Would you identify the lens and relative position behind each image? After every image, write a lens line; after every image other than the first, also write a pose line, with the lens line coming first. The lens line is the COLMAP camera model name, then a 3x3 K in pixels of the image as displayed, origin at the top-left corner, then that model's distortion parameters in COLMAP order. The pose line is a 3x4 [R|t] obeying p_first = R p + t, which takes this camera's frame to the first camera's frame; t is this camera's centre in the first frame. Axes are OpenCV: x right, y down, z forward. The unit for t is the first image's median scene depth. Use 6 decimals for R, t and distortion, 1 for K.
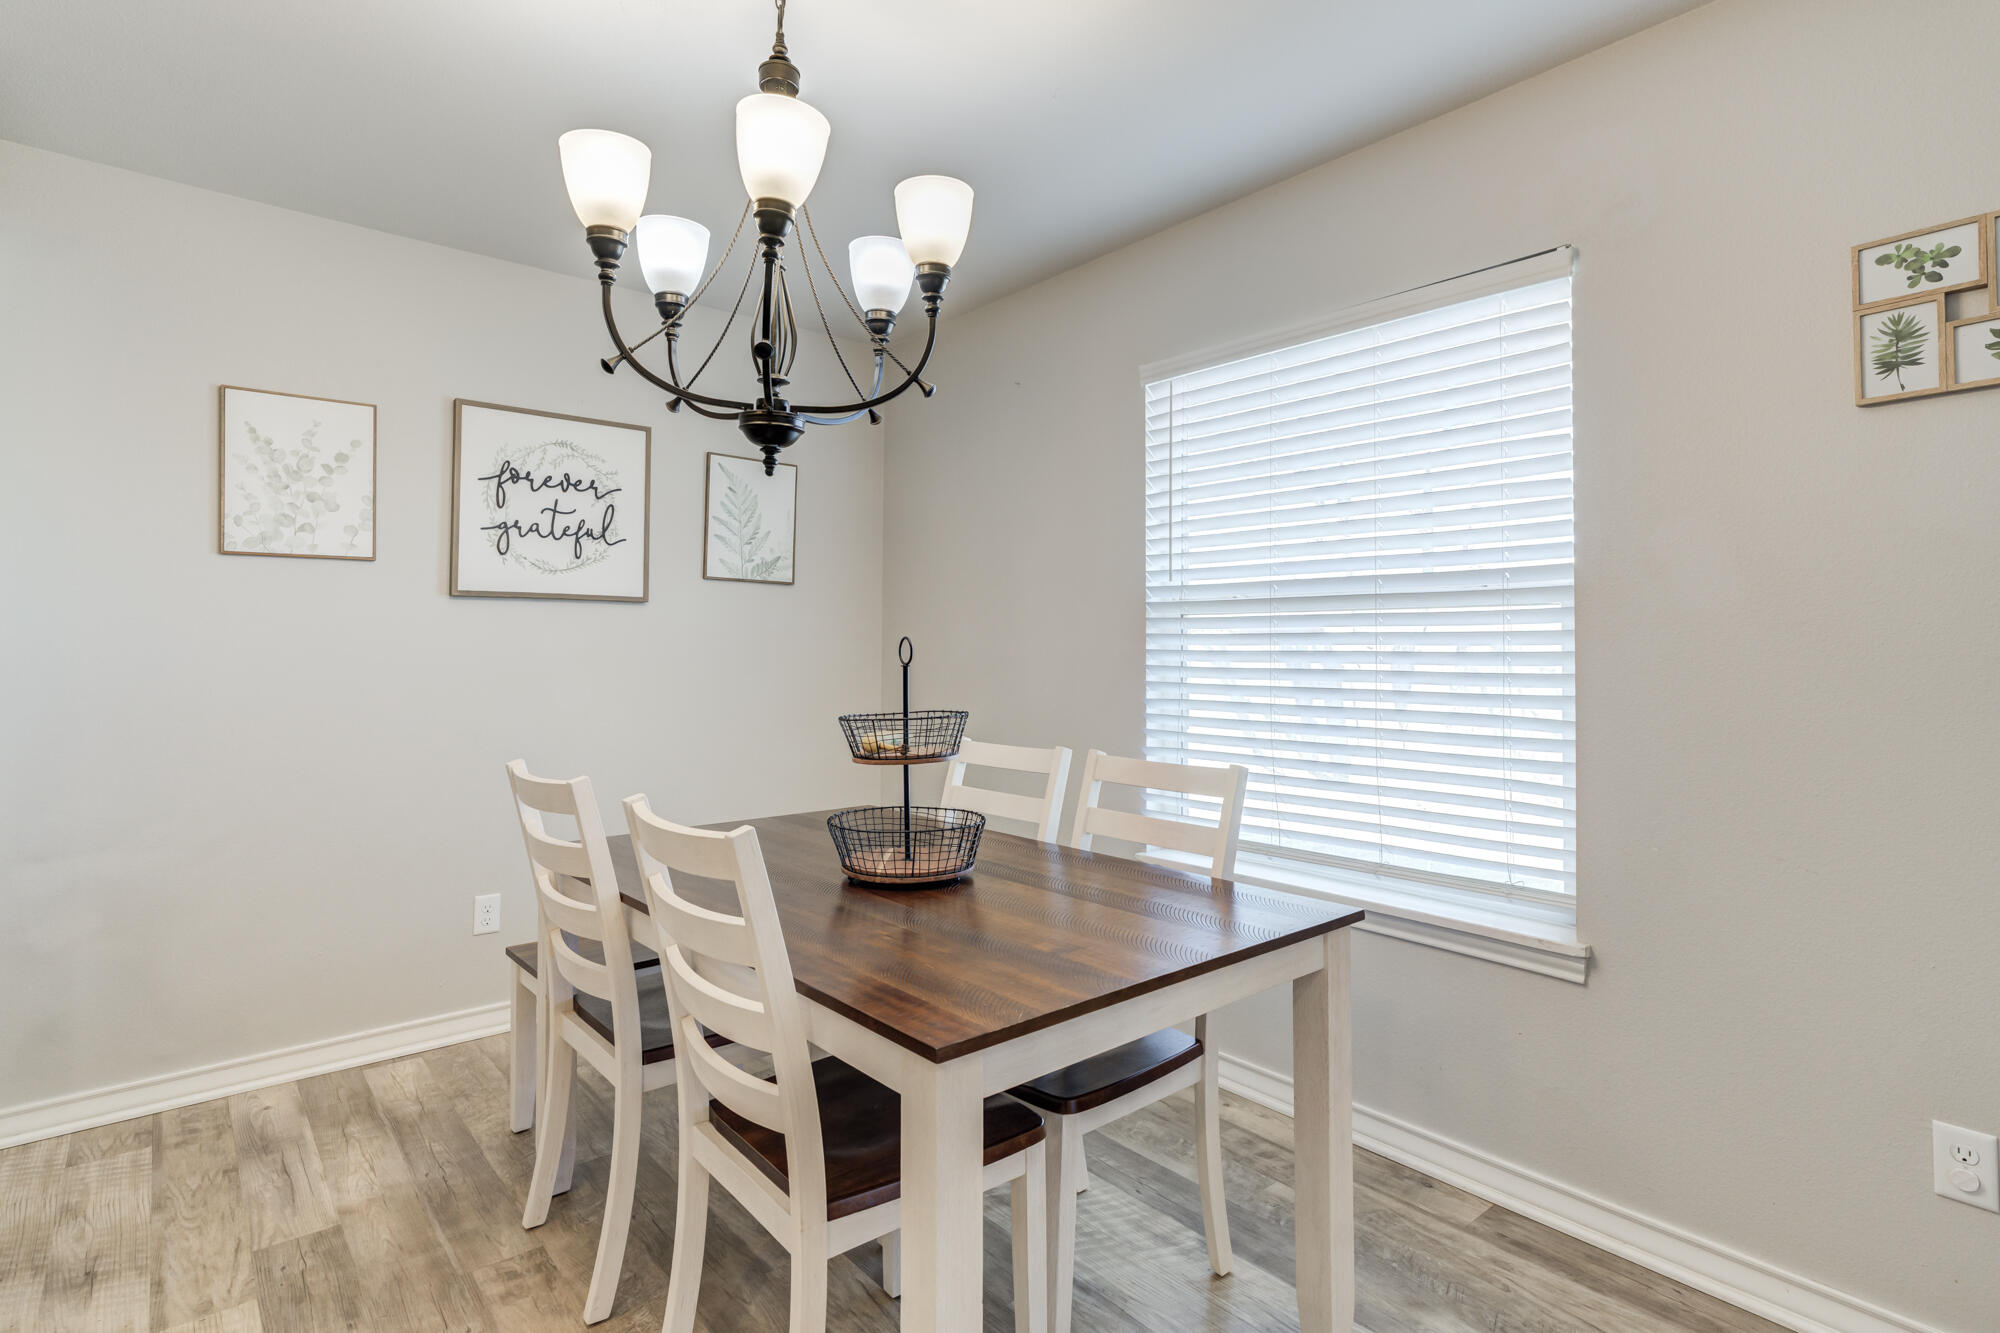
lens RADIAL K [[1000.6, 0, 993.1], [0, 1000.6, 600.8], [0, 0, 1]] dist [-0.004848, 0.005691]
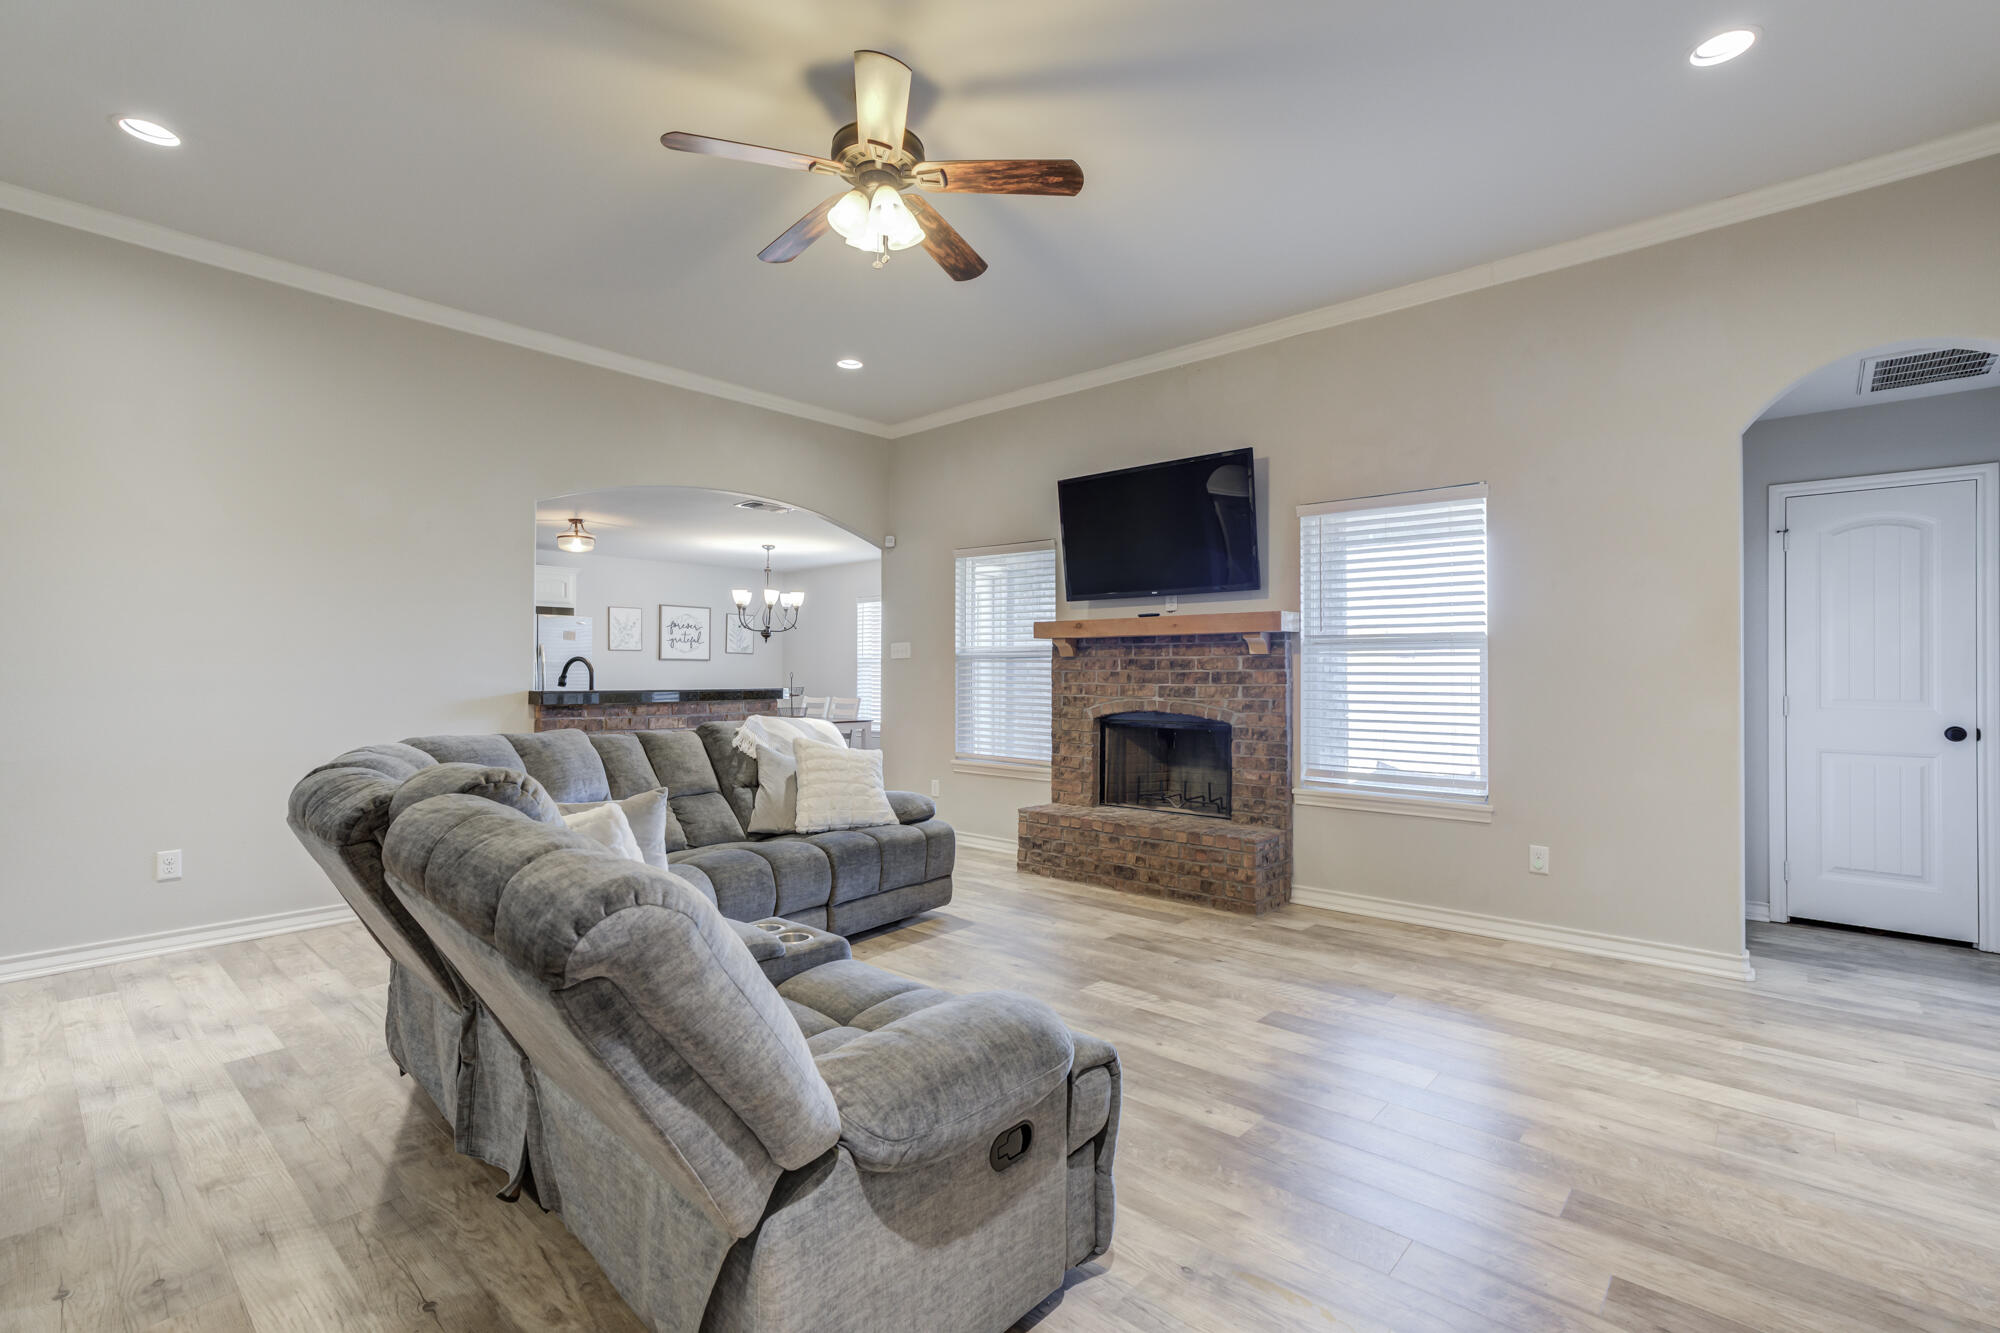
lens RADIAL K [[897.2, 0, 999.6], [0, 897.2, 674.9], [0, 0, 1]] dist [0.000629, 0.018094]
pose [[0.987673, 0.001544, 0.156526, 0.179253], [-0.008171, 0.999097, 0.041704, -0.110544], [-0.156320, -0.042469, 0.986793, -2.739248]]
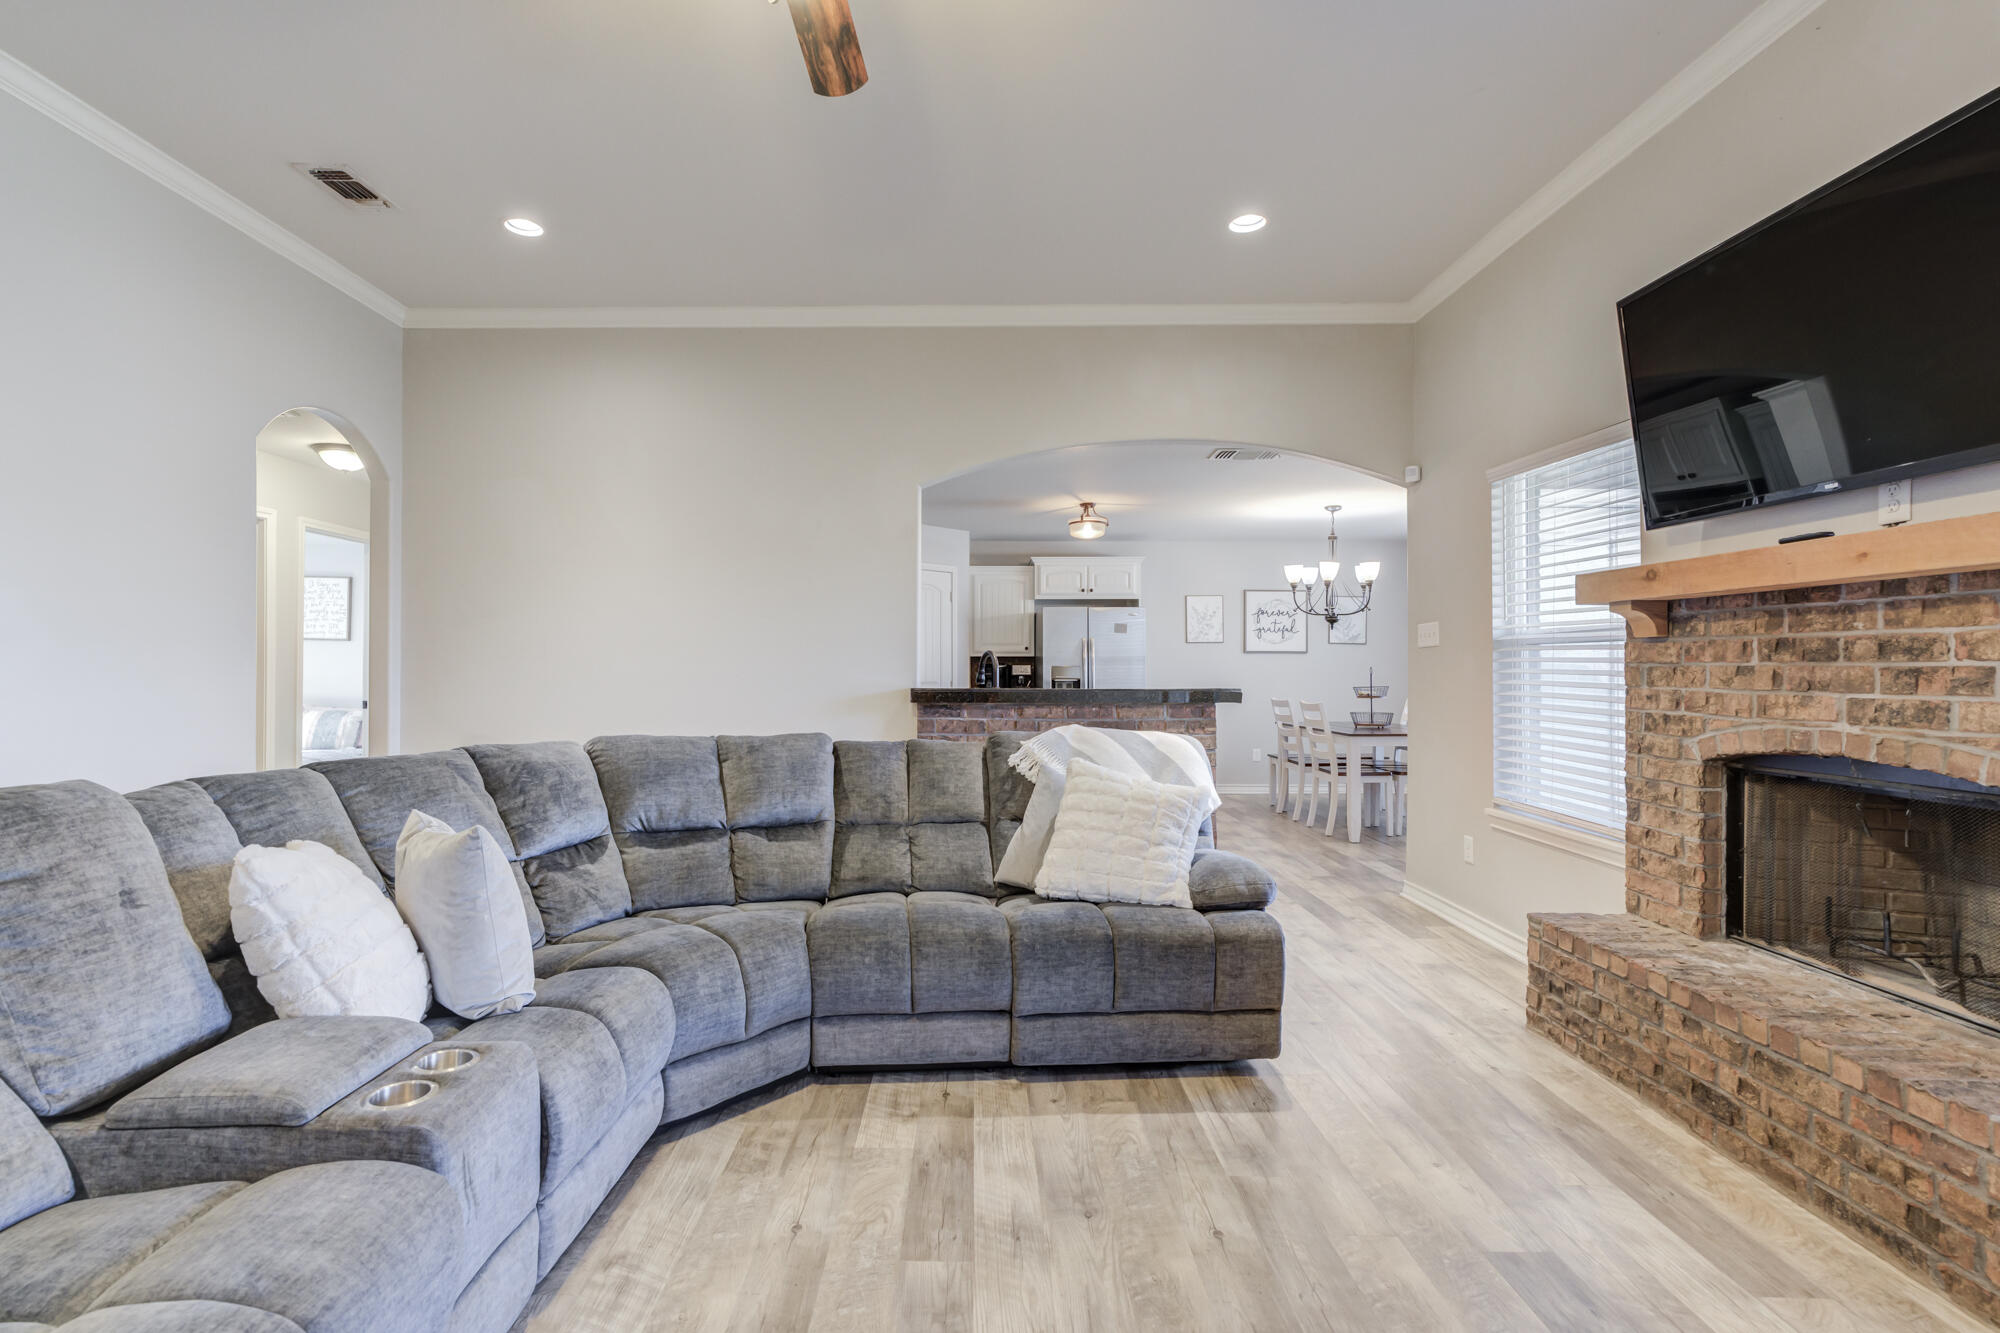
lens RADIAL K [[920.3, 0, 978.8], [0, 920.3, 664.2], [0, 0, 1]] dist [-0.009090, 0.012777]
pose [[0.771798, -0.002377, -0.635863, 0.758540], [0.027080, 0.999209, 0.029135, -0.087682], [0.635291, -0.039706, 0.771252, -2.051644]]
